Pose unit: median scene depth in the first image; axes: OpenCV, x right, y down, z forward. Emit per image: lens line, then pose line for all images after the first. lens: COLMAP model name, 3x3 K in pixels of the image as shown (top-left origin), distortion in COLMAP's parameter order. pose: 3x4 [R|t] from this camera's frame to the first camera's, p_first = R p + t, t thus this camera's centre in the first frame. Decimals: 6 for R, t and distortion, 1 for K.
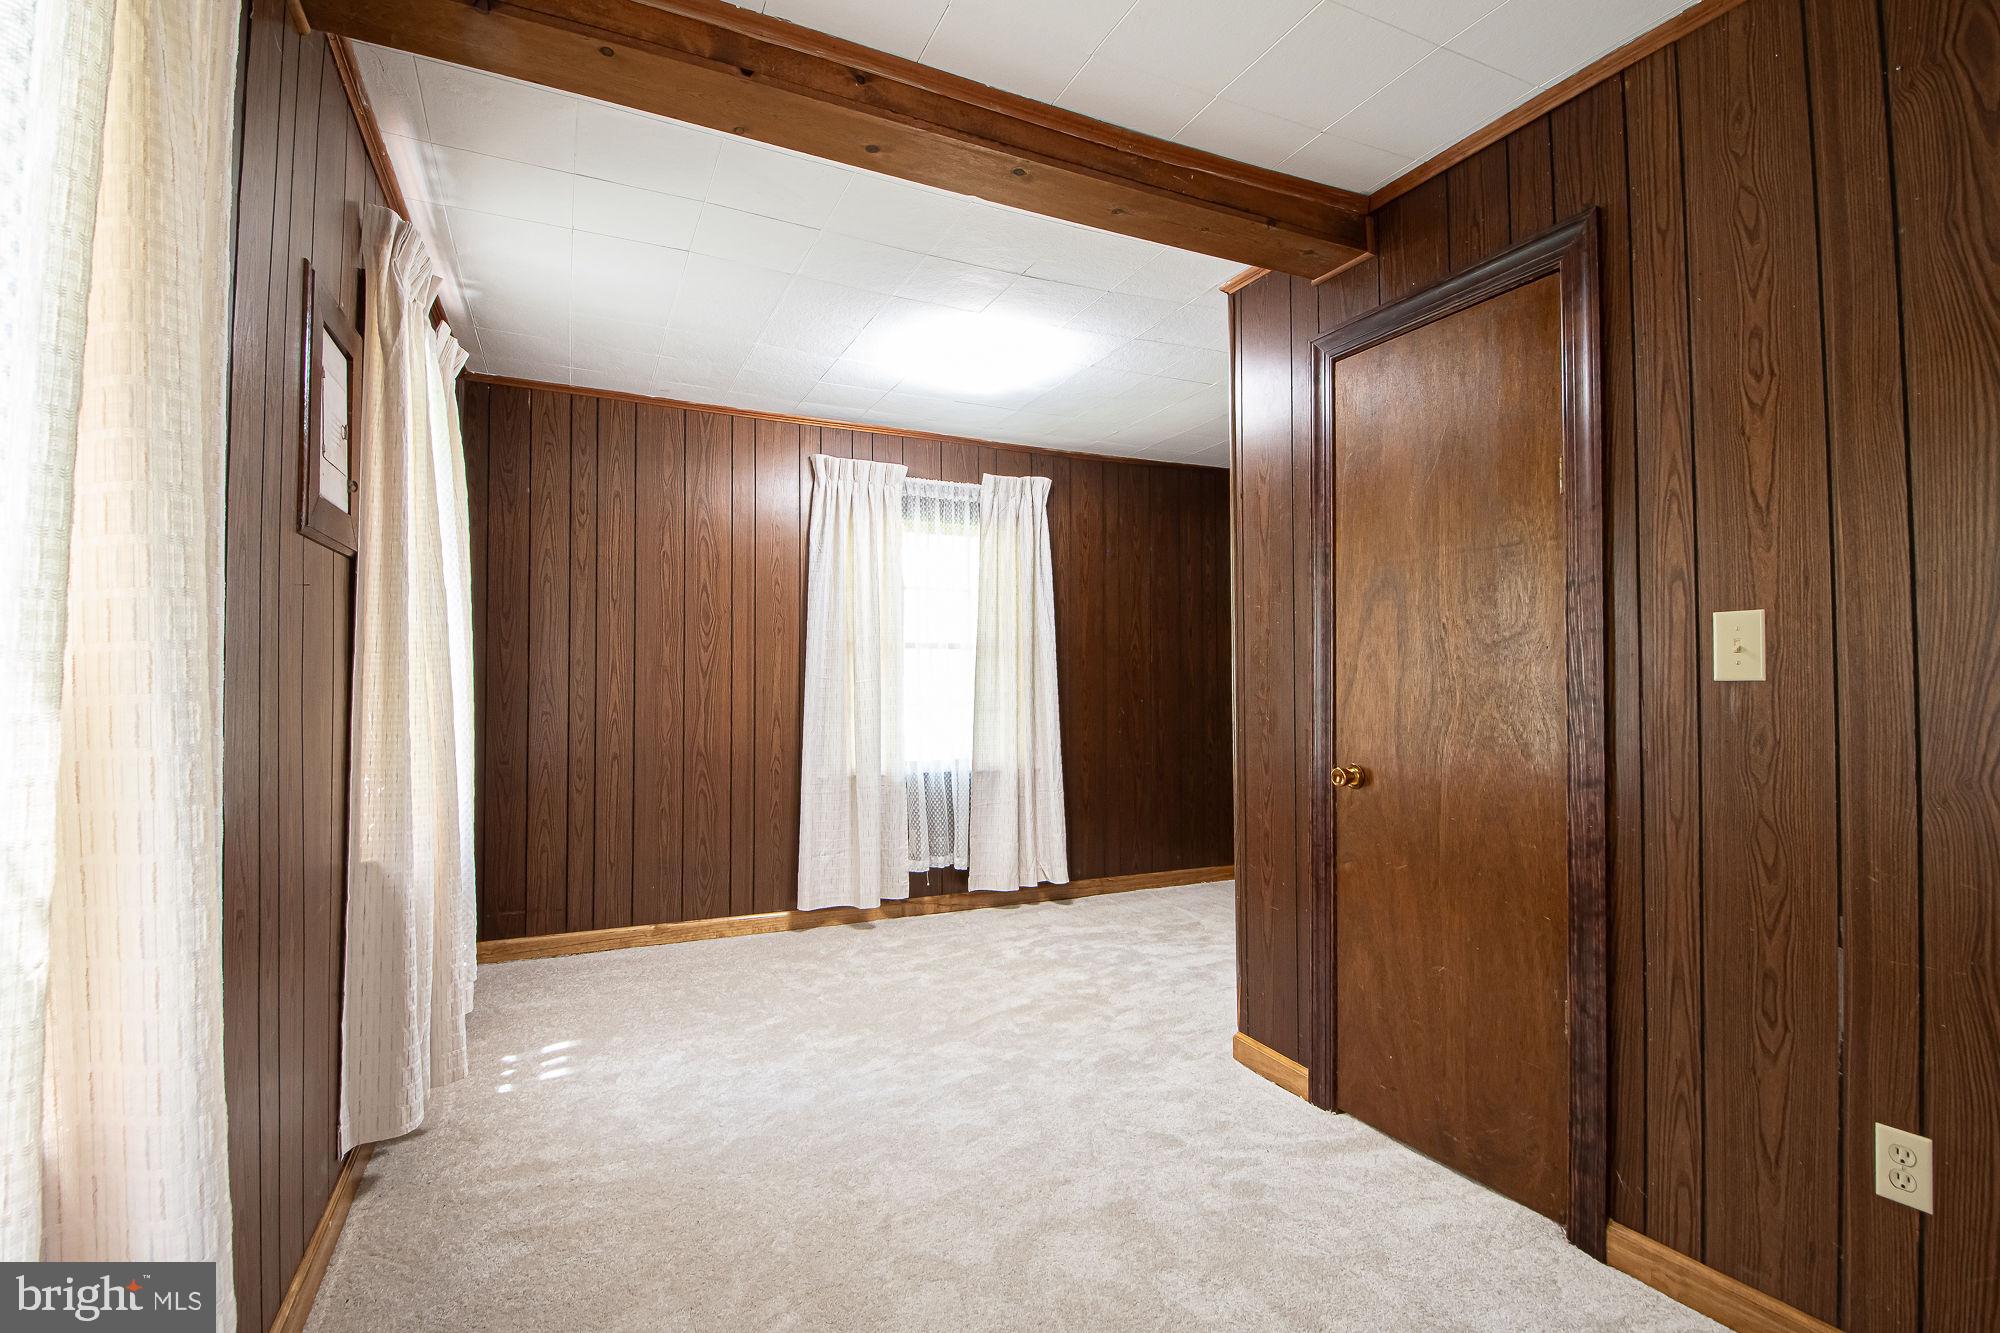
lens RADIAL K [[900.9, 0, 1004.0], [0, 900.9, 678.5], [0, 0, 1]] dist [0.018283, -0.019952]
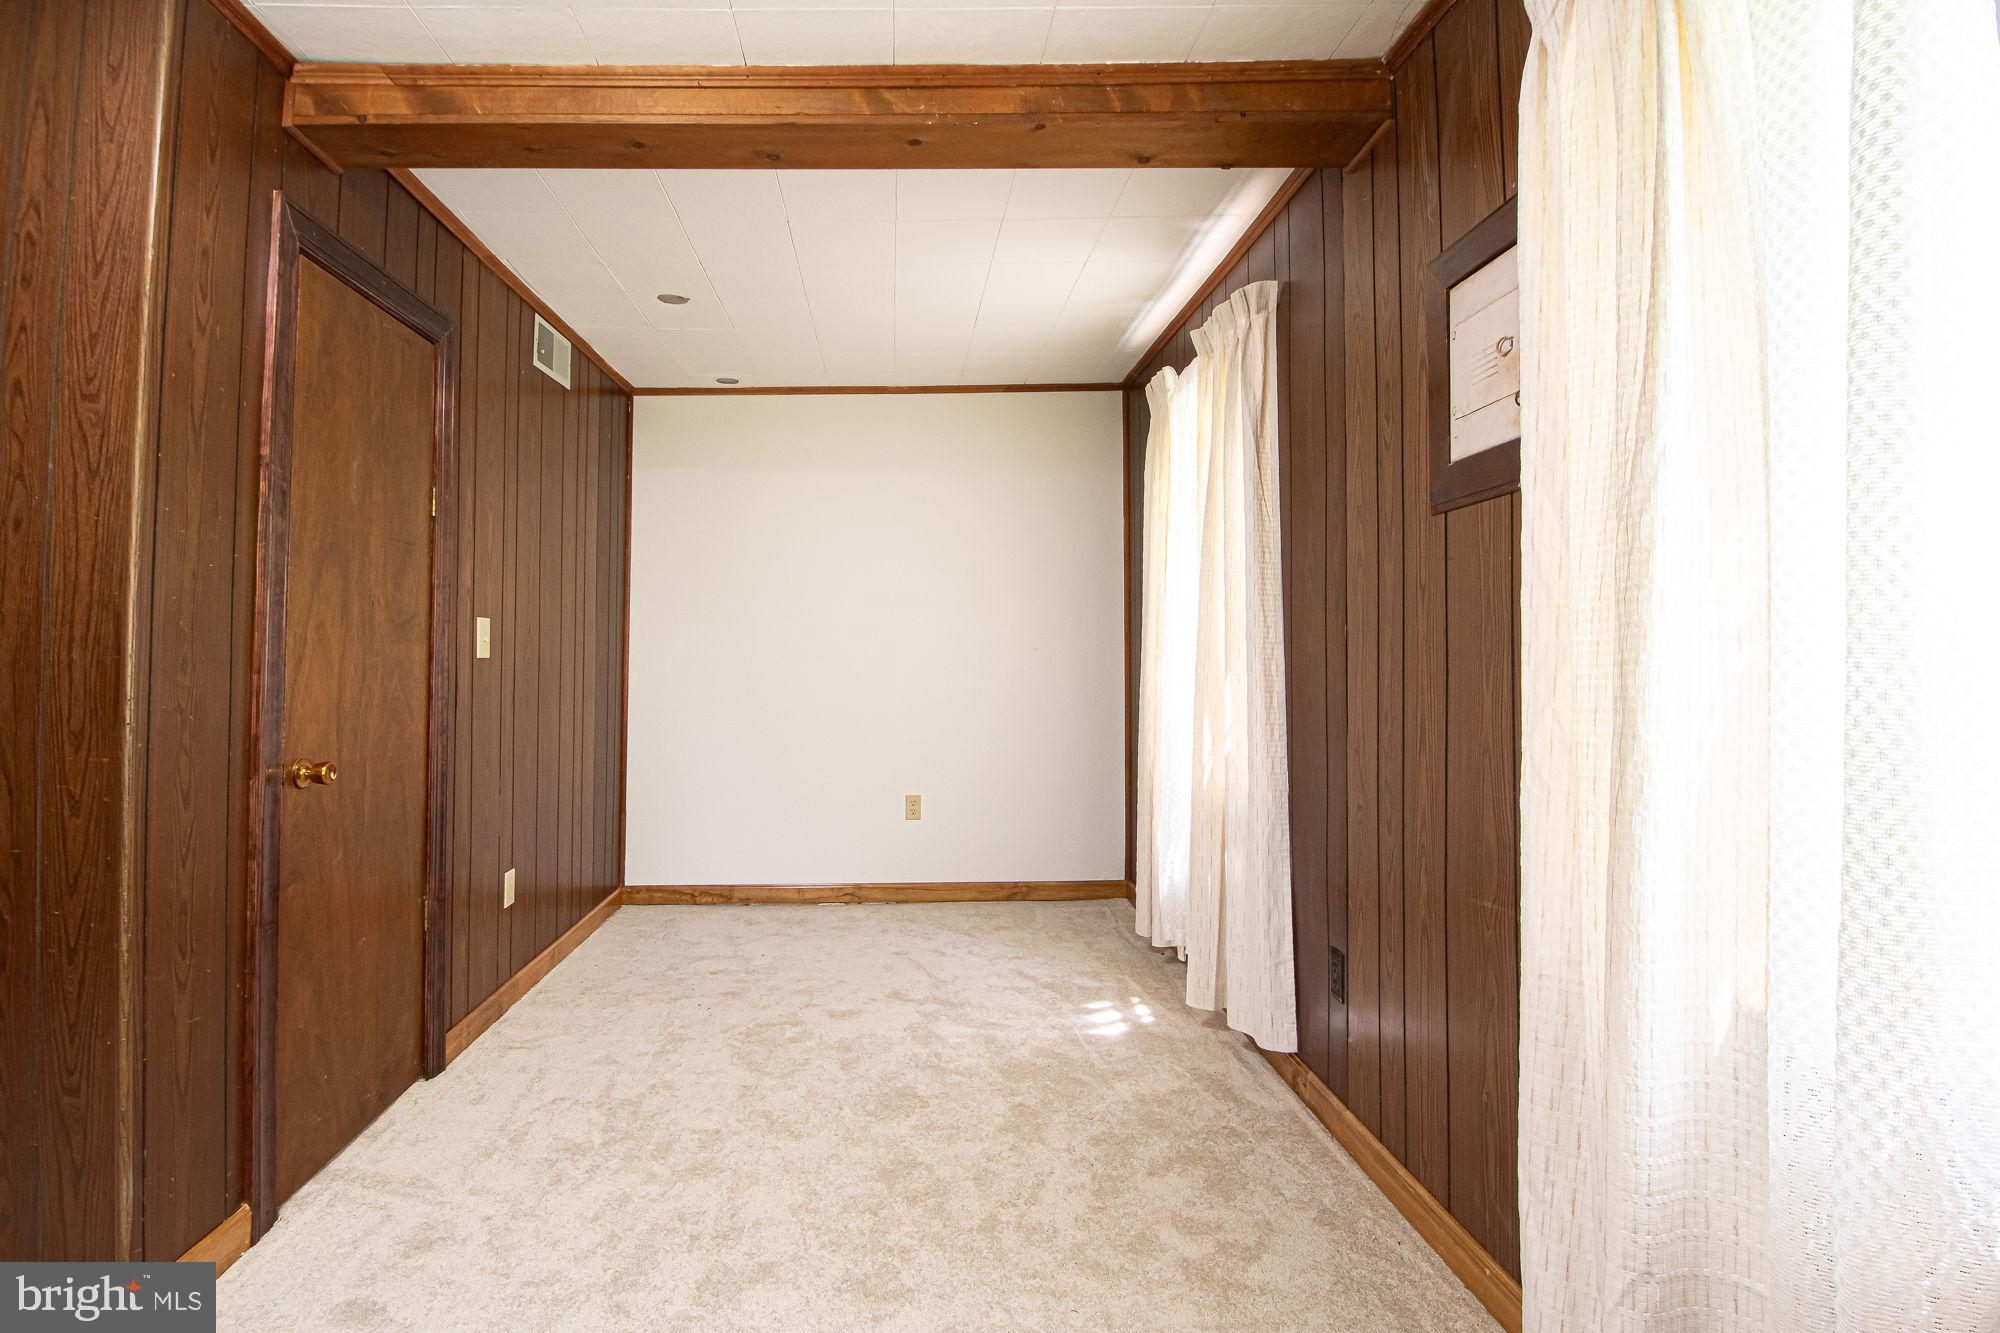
lens RADIAL K [[932.0, 0, 930.0], [0, 932.0, 599.5], [0, 0, 1]] dist [-0.001905, -0.014780]
pose [[-0.912098, 0.024308, 0.409251, -0.303562], [-0.003083, 0.997806, -0.066137, 0.003117], [-0.409960, -0.061586, -0.910022, 0.972803]]
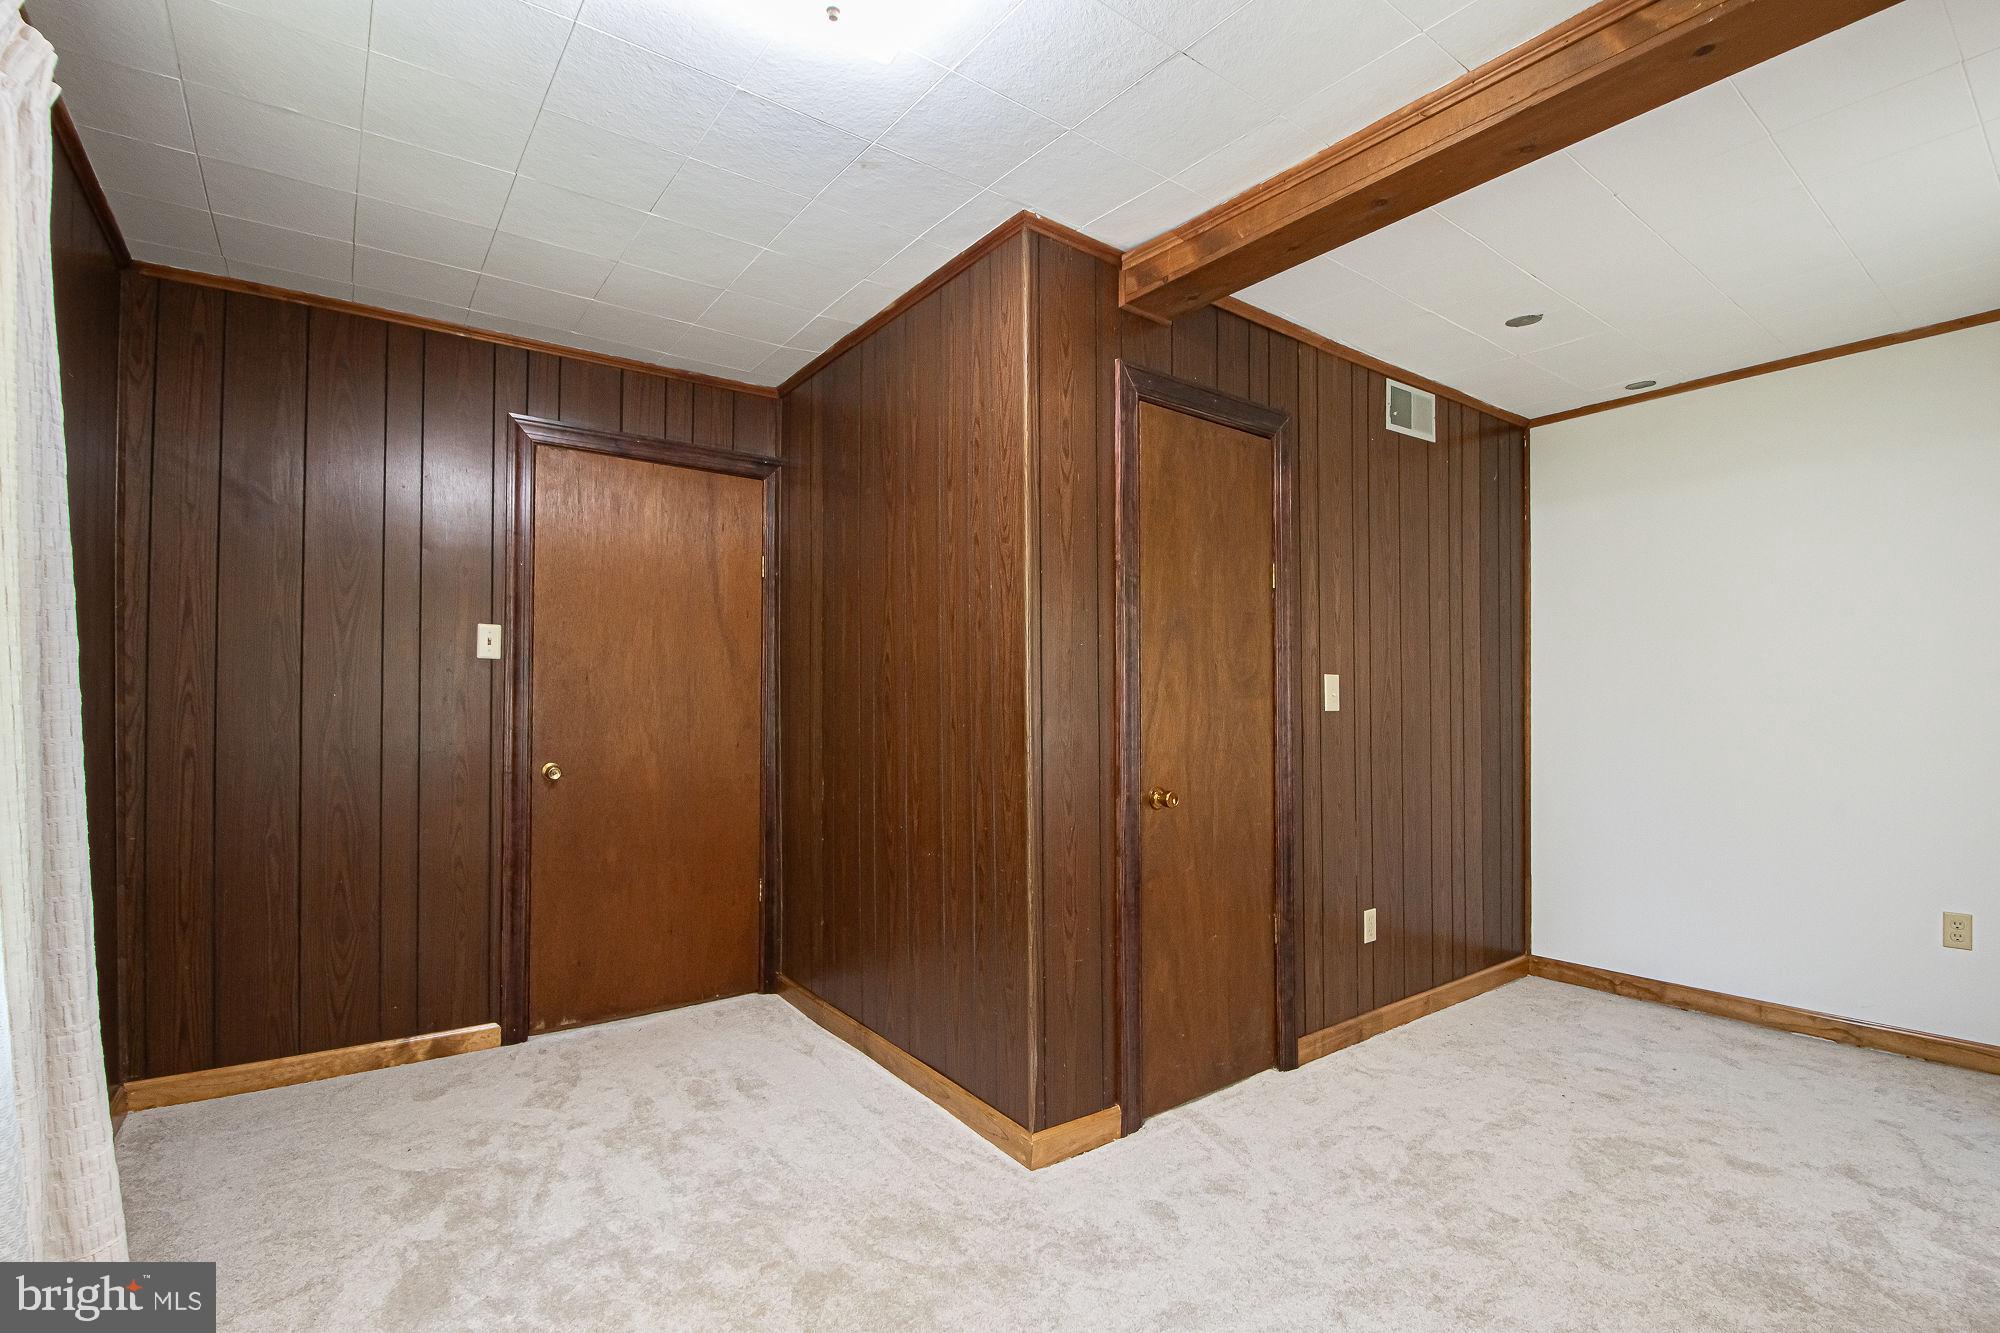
lens RADIAL K [[924.0, 0, 1000.7], [0, 924.0, 689.4], [0, 0, 1]] dist [0.015697, -0.021624]
pose [[-0.198107, 0.010631, 0.980123, -0.414948], [-0.017435, 0.999745, -0.014368, -0.001085], [-0.980025, -0.019934, -0.197871, 0.884826]]
